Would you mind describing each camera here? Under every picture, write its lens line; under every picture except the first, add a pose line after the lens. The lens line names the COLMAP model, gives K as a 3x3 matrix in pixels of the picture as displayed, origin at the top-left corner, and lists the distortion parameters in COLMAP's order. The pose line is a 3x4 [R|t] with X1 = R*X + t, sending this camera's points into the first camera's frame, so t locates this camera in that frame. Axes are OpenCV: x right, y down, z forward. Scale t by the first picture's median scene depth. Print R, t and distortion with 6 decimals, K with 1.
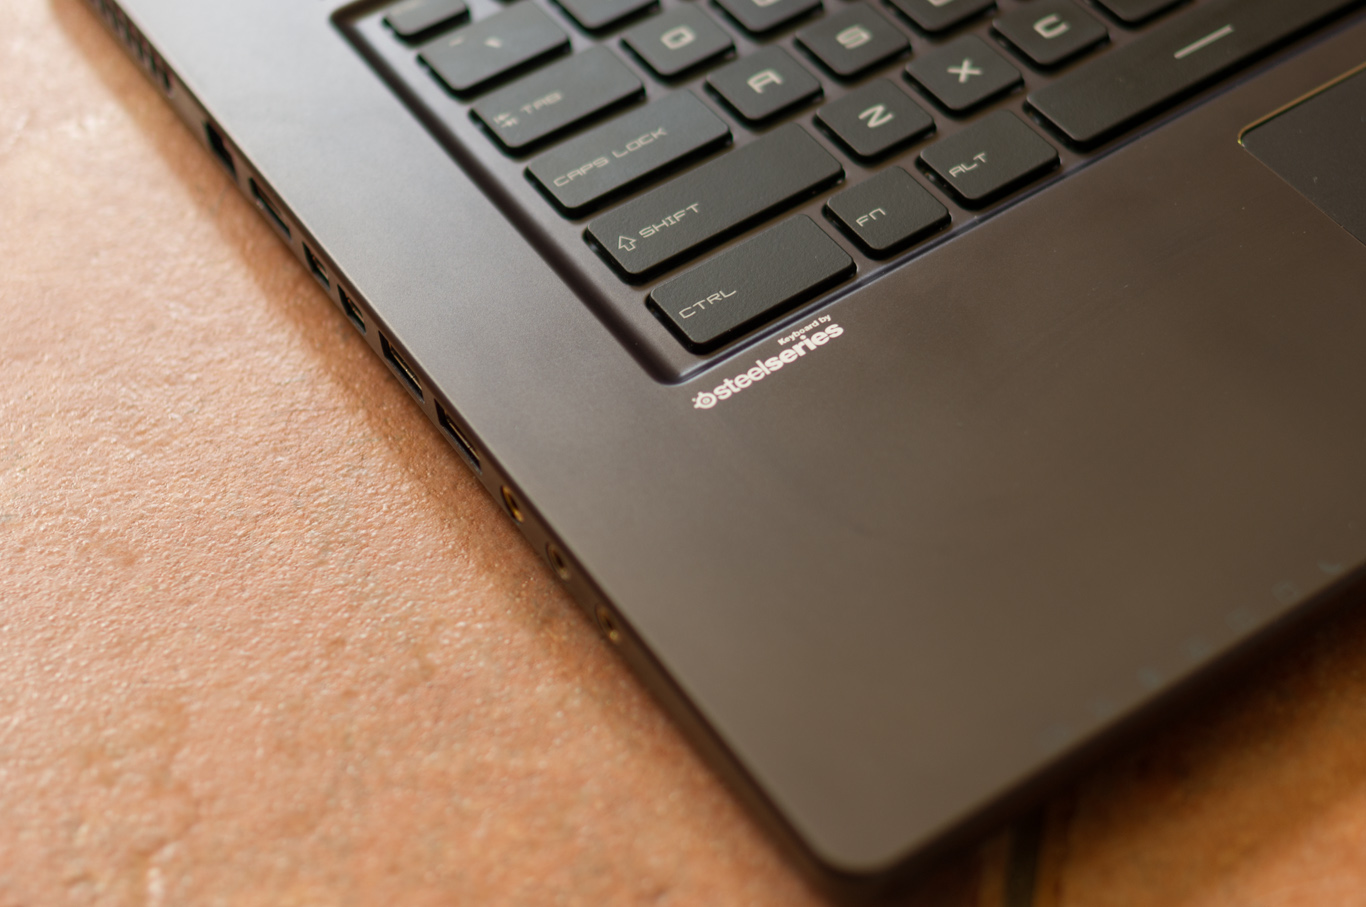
lens RADIAL K [[2346.0, 0, 738.1], [0, 2346.0, 496.5], [0, 0, 1]] dist [0.001056, 0.000000]
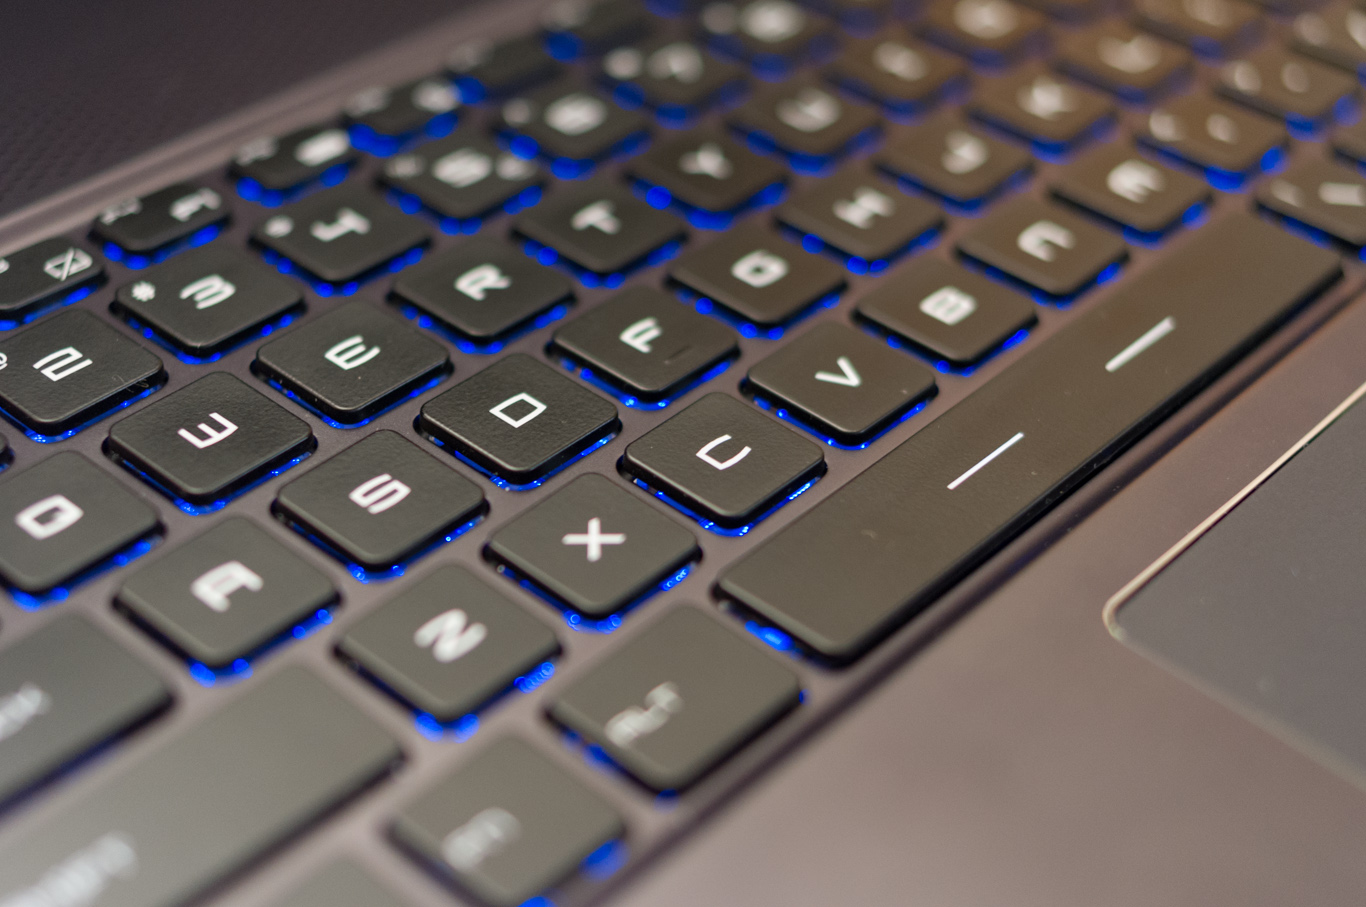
lens RADIAL K [[2346.0, 0, 676.4], [0, 2346.0, 449.9], [0, 0, 1]] dist [0.001056, 0.000000]
pose [[0.963956, -0.062060, 0.258723, -0.028617], [0.115542, 0.973580, -0.196957, -0.100549], [-0.239664, 0.219752, 0.945659, 0.519243]]
